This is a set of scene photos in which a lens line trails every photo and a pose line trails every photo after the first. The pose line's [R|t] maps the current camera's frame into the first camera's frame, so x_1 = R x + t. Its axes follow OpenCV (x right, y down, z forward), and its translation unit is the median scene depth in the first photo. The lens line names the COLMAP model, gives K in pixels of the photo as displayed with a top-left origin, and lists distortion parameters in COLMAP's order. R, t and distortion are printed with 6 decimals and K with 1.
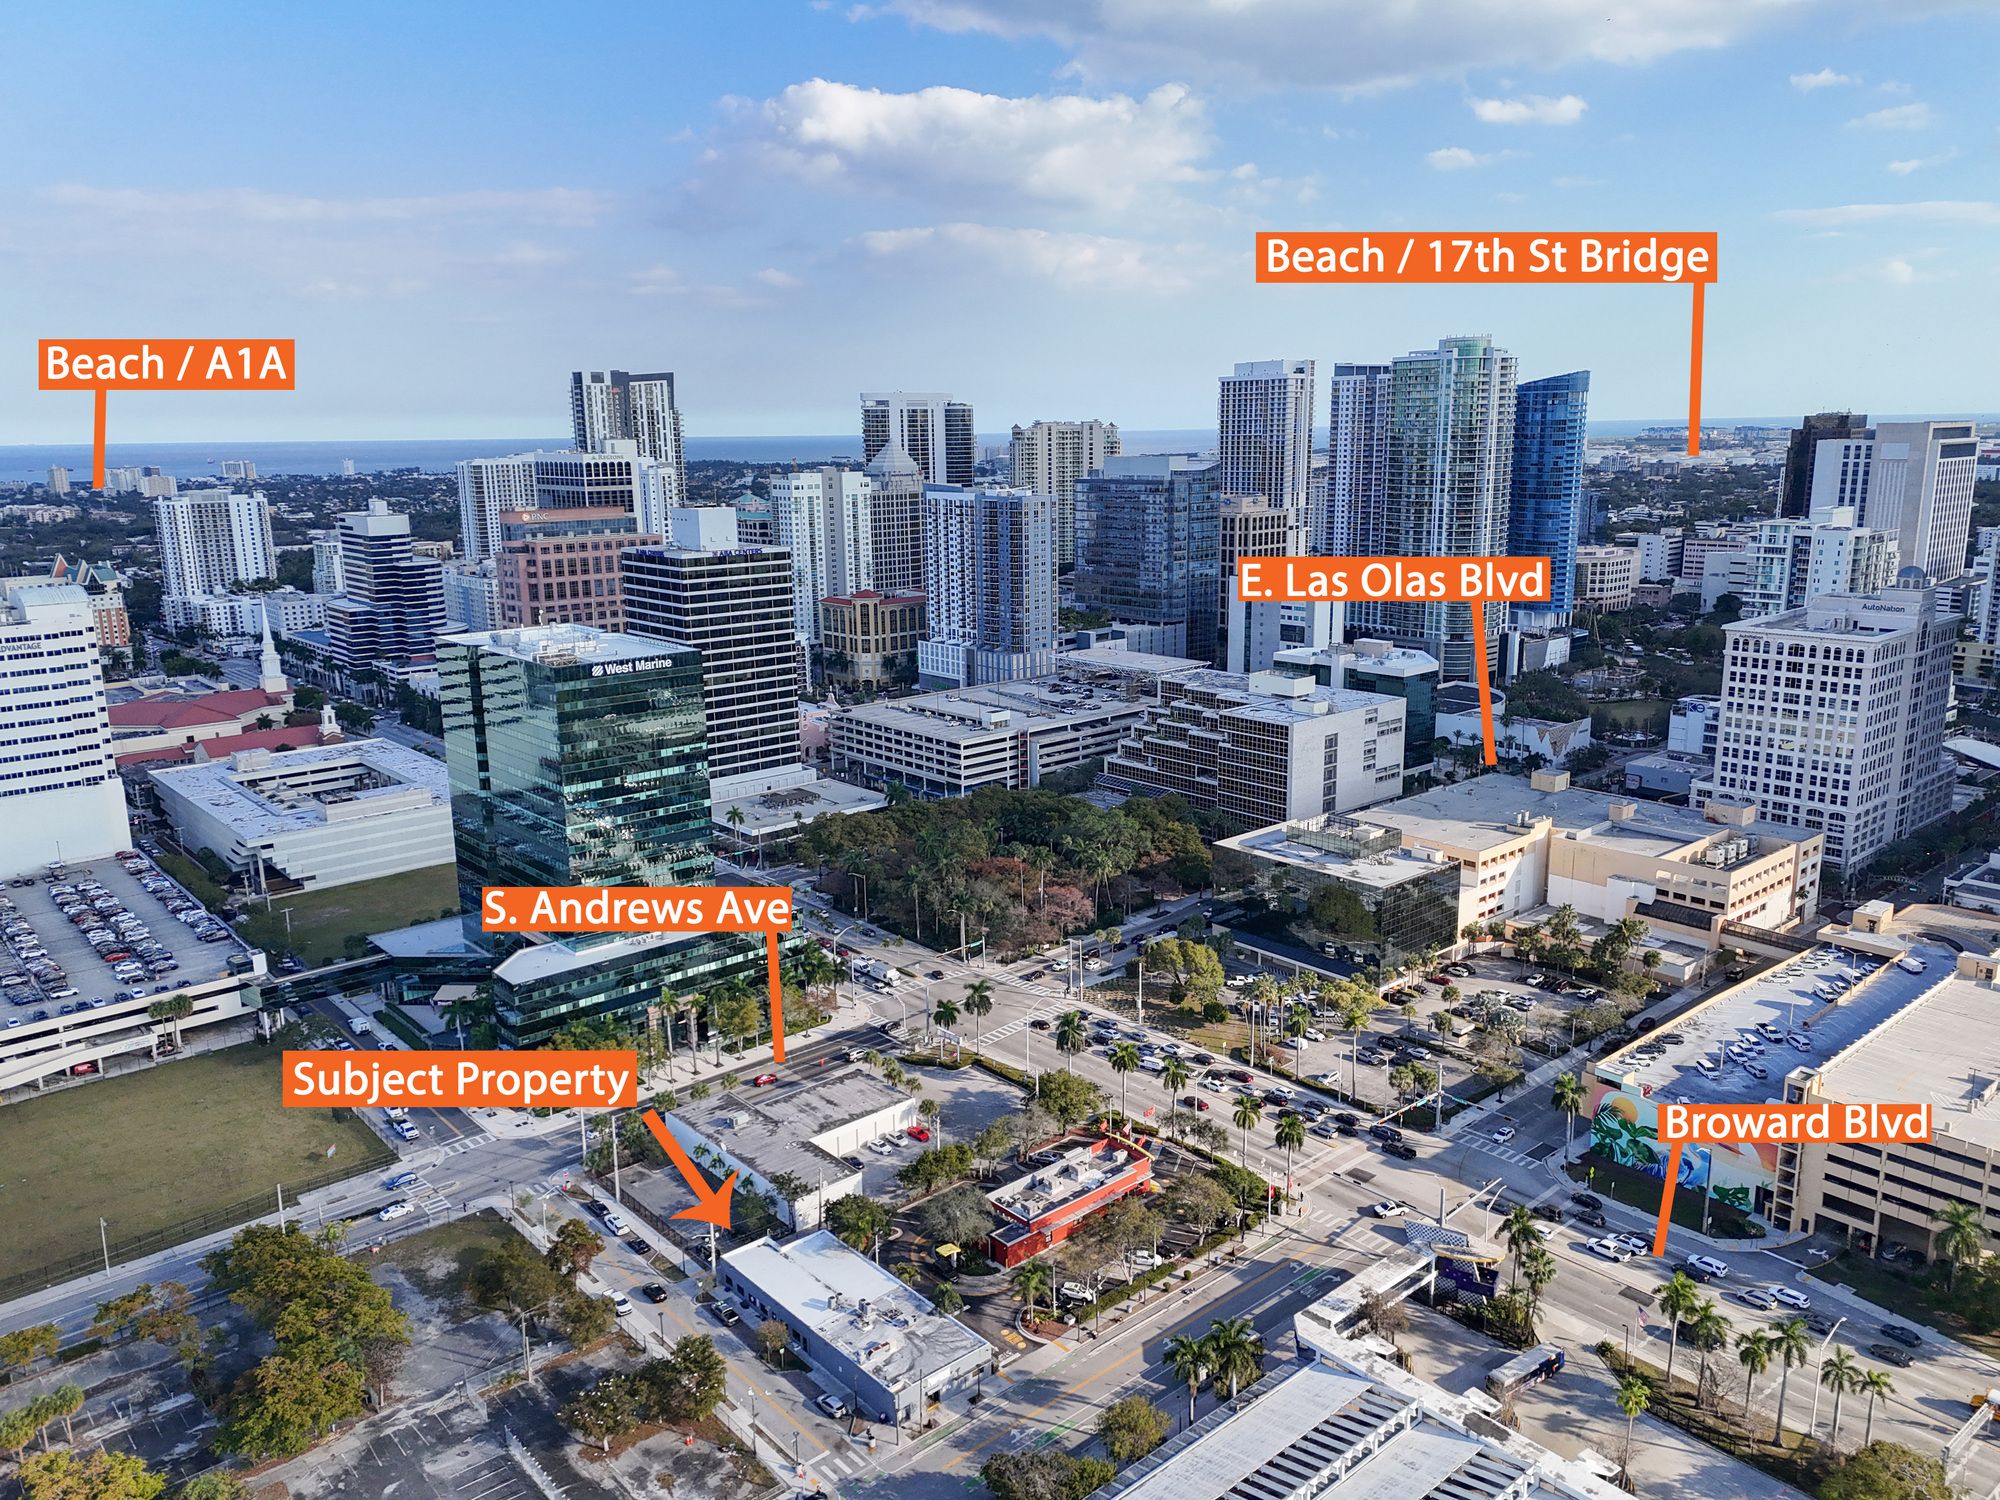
lens RADIAL K [[1461.2, 0, 1000.0], [0, 1461.2, 750.0], [0, 0, 1]] dist [0.115593, -0.106996]
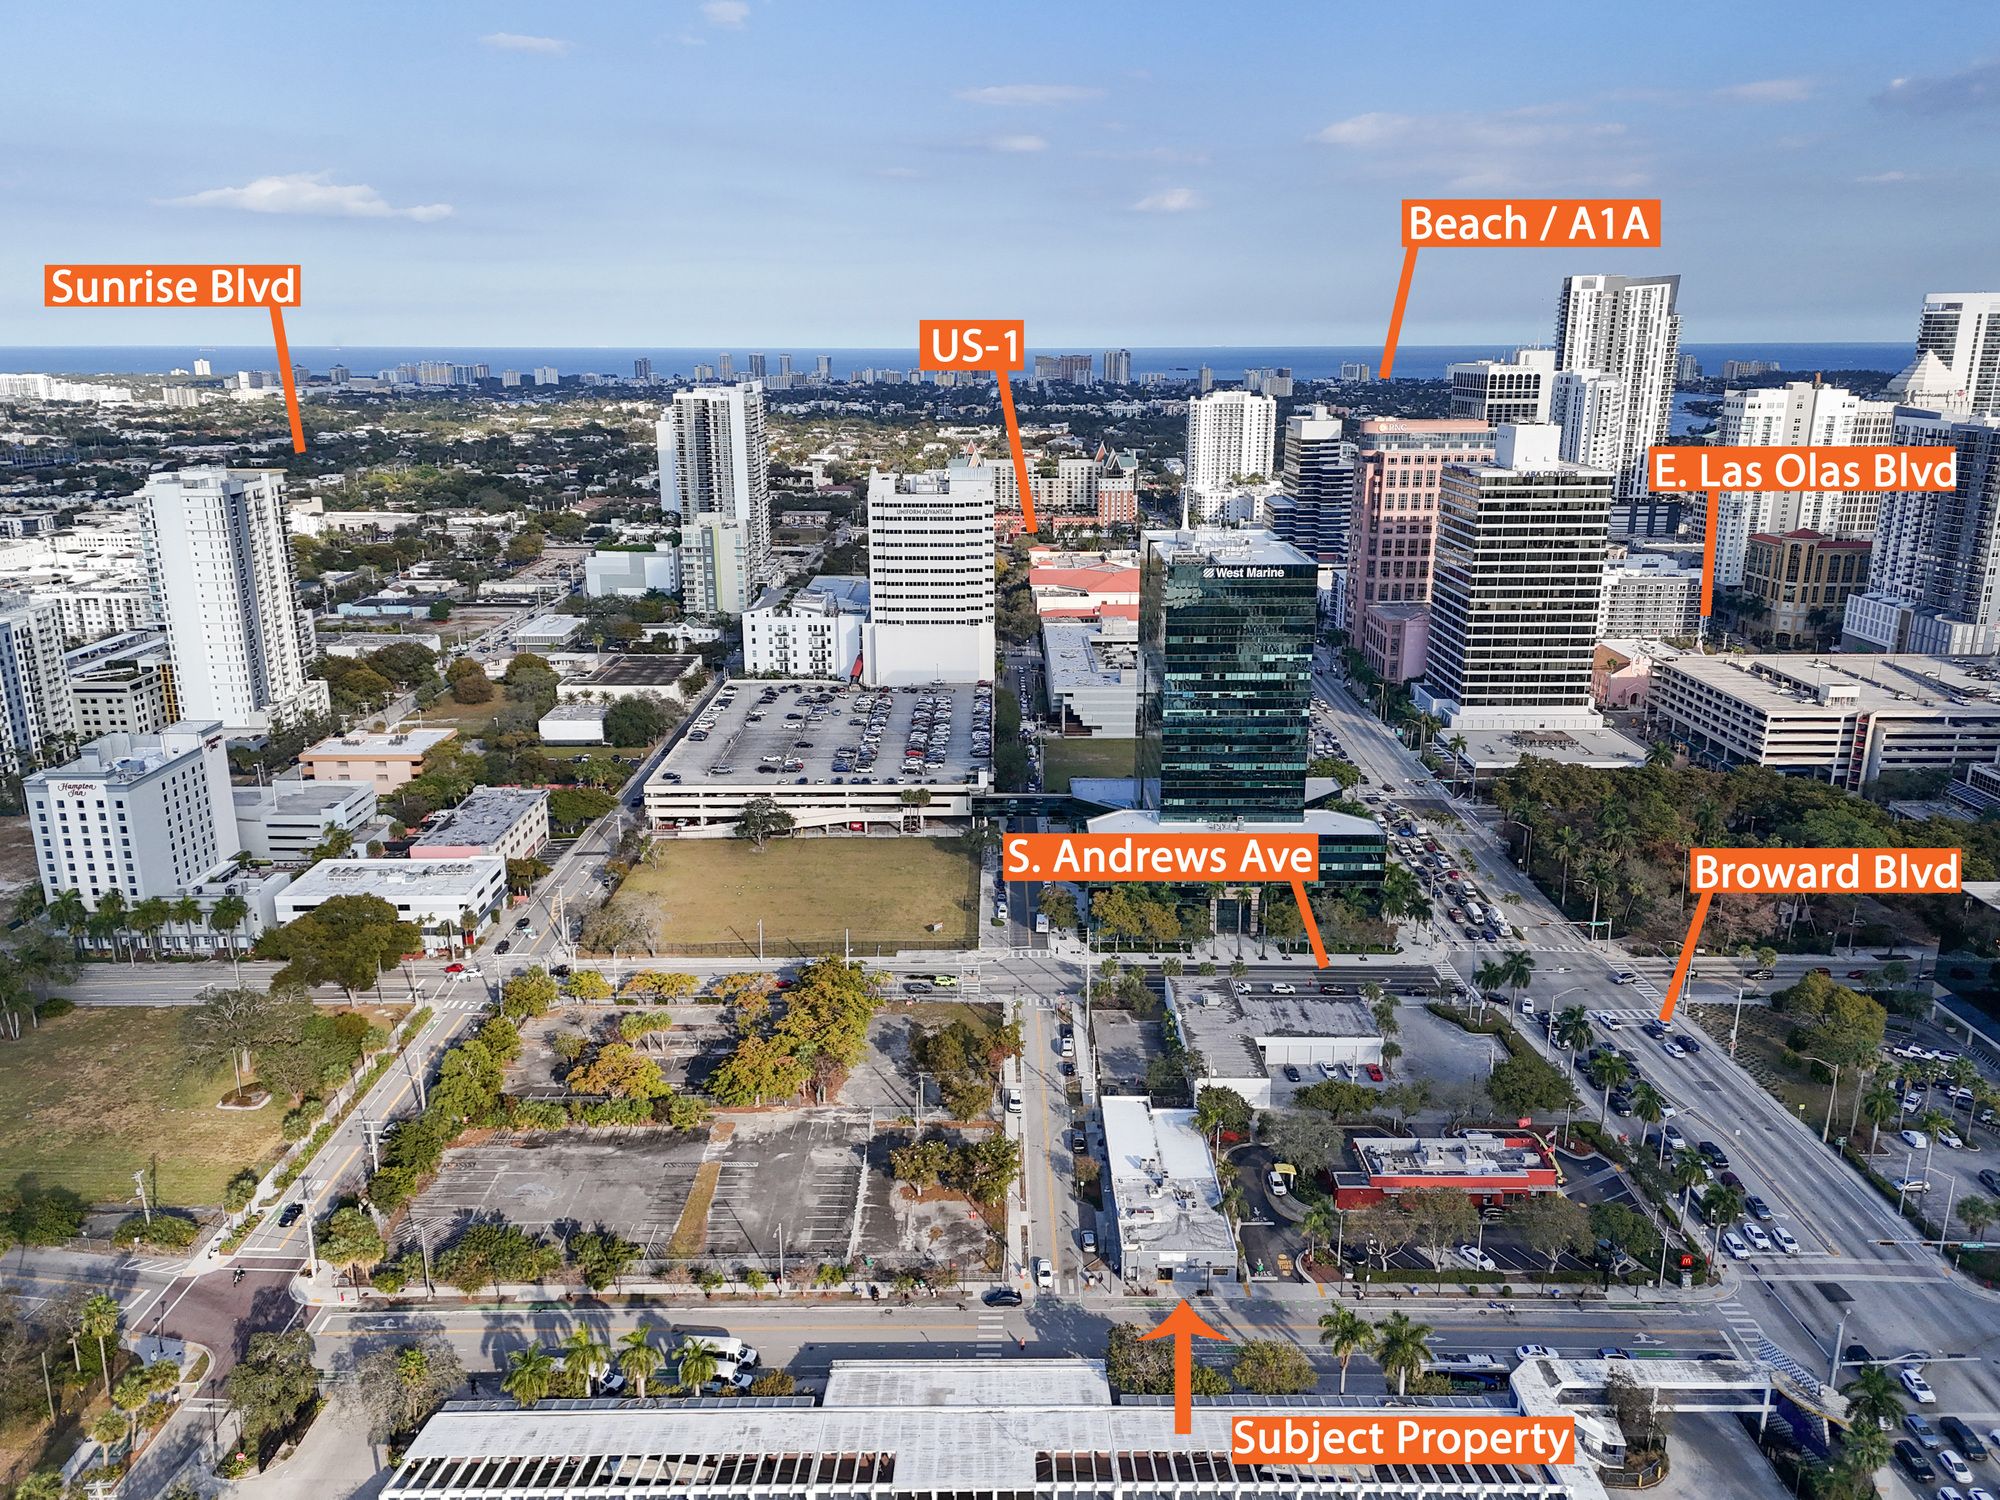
lens RADIAL K [[1461.2, 0, 1000.0], [0, 1461.2, 750.0], [0, 0, 1]] dist [0.115593, -0.106996]
pose [[0.767534, 0.189923, -0.612227, 0.197964], [-0.153344, 0.981769, 0.112318, -0.015576], [0.622397, 0.007673, 0.782664, 0.039617]]
